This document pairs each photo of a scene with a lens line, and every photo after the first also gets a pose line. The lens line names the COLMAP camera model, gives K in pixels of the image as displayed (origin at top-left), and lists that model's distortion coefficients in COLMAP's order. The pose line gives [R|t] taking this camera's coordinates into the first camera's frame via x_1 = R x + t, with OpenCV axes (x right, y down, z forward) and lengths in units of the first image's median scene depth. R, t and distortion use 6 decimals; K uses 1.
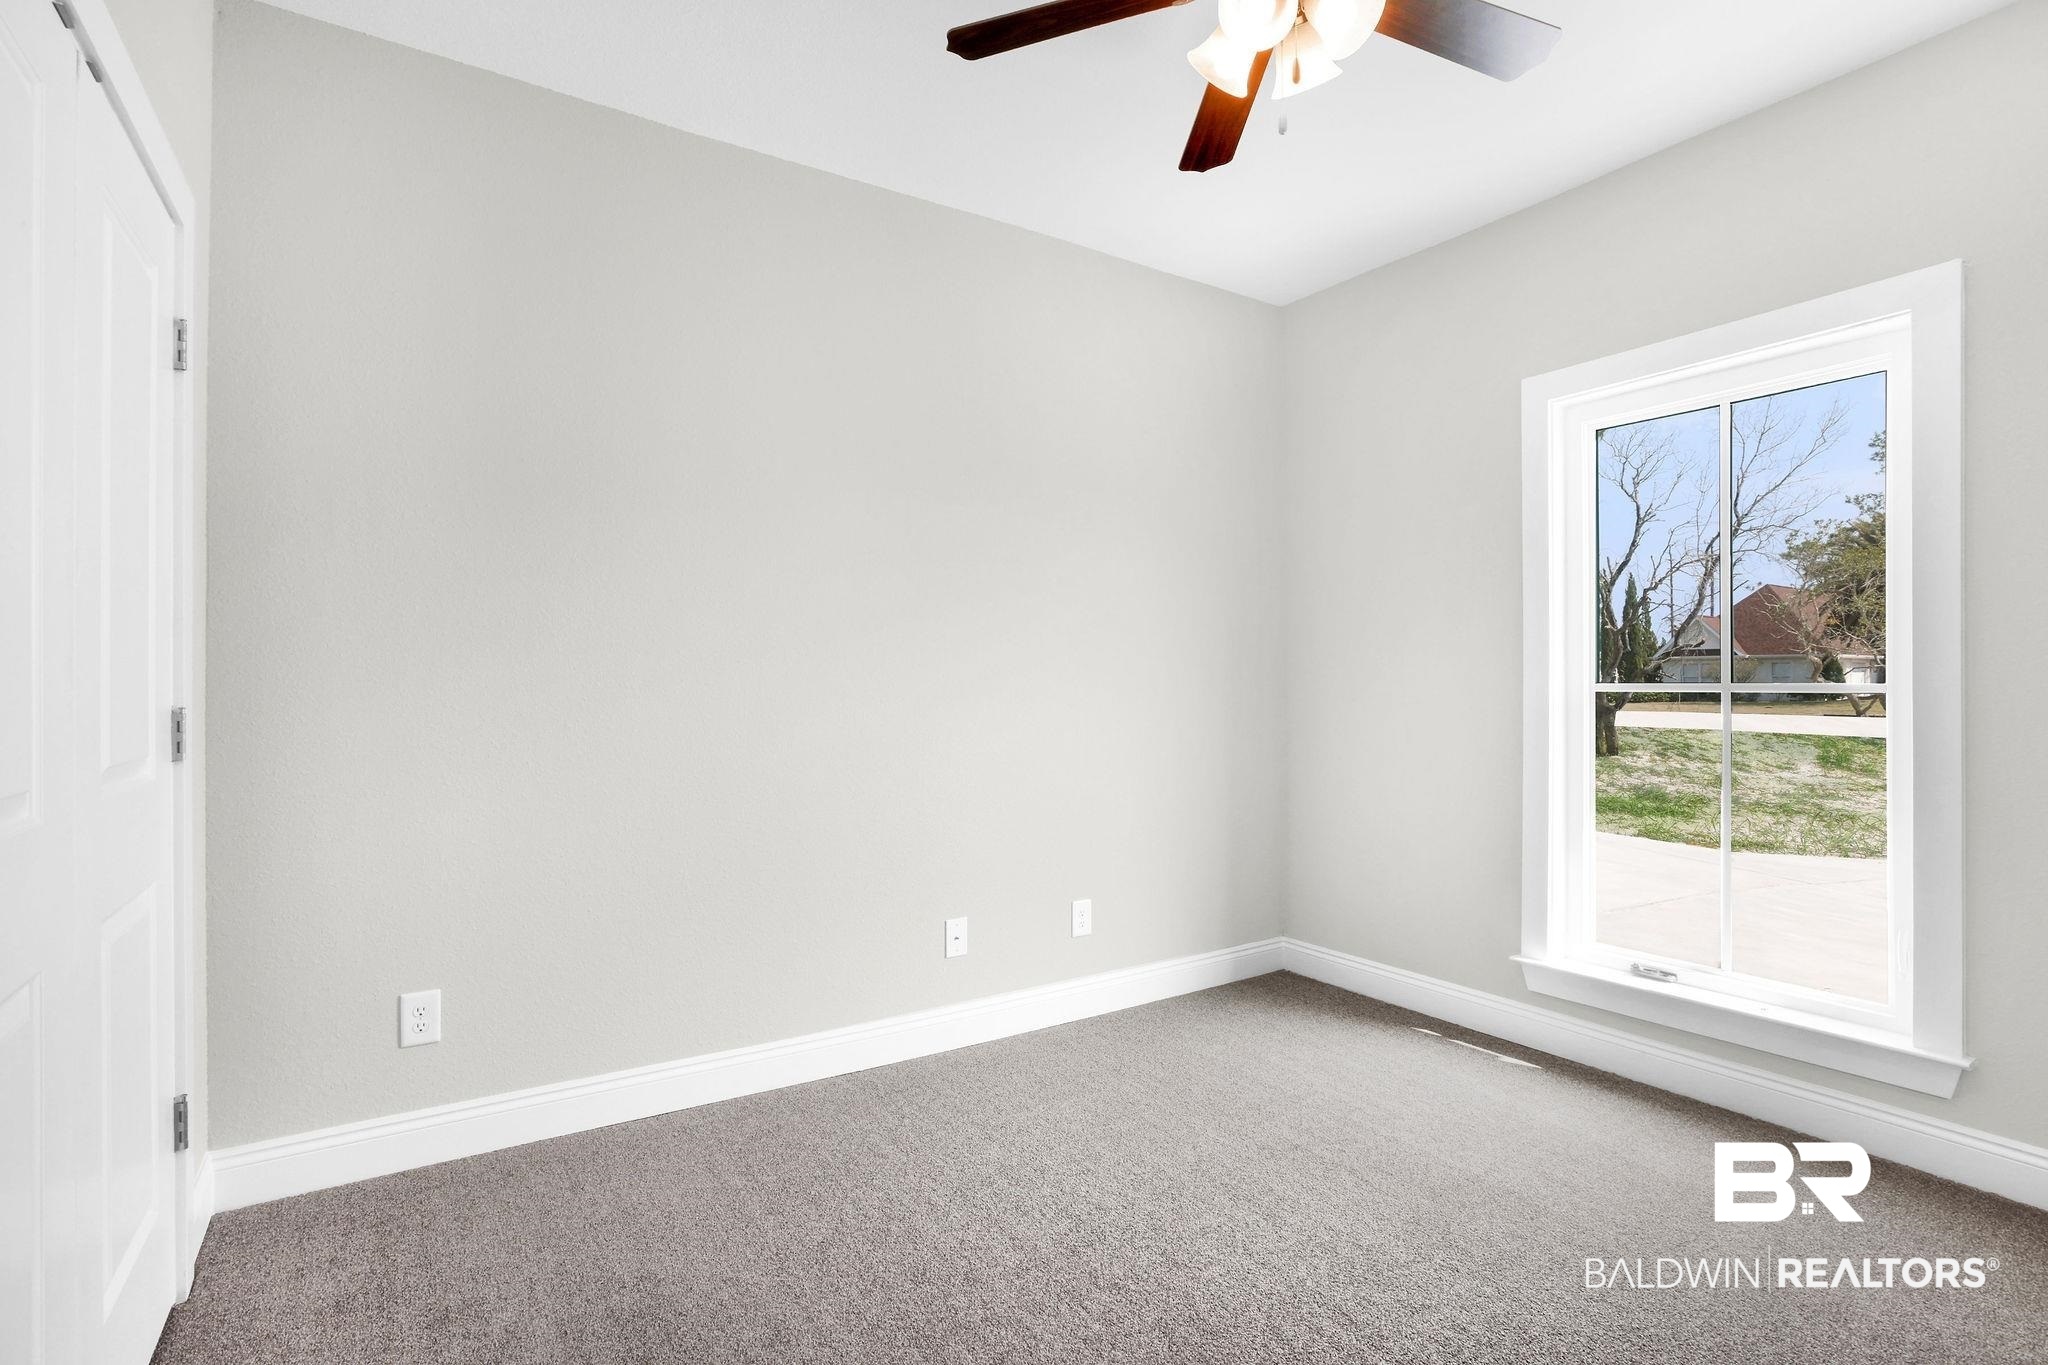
lens RADIAL K [[959.7, 0, 1020.6], [0, 959.7, 678.7], [0, 0, 1]] dist [-0.025553, 0.012405]
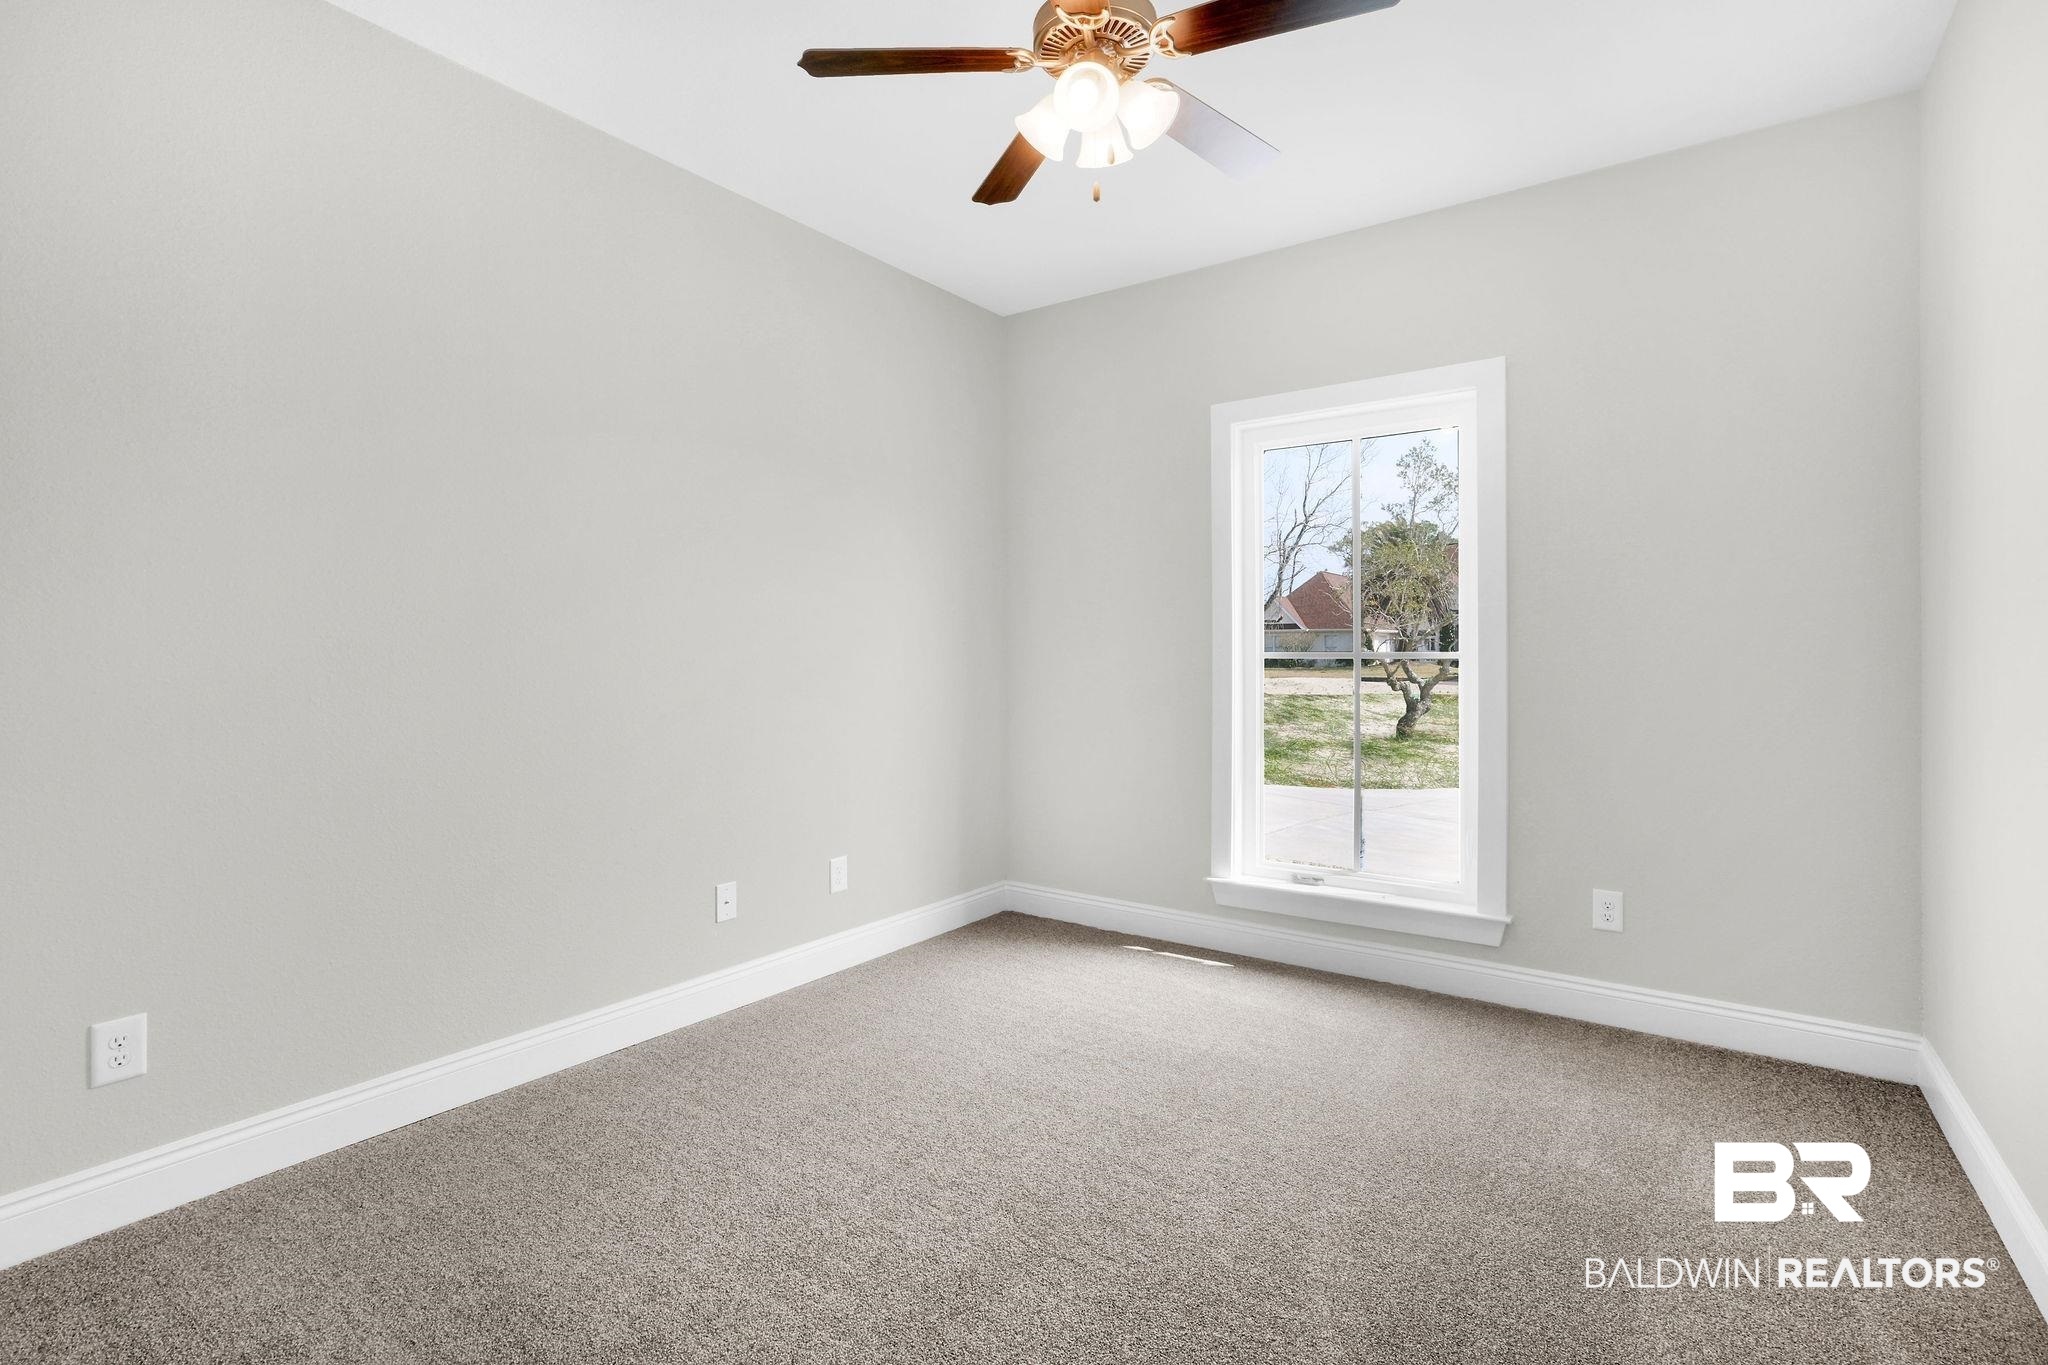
lens RADIAL K [[943.2, 0, 1022.2], [0, 943.2, 642.7], [0, 0, 1]] dist [-0.018444, 0.015055]
pose [[0.936137, 0.004903, 0.351600, -0.174781], [-0.003571, 0.999984, -0.004435, -0.003368], [-0.351616, 0.002896, 0.936140, -0.064895]]
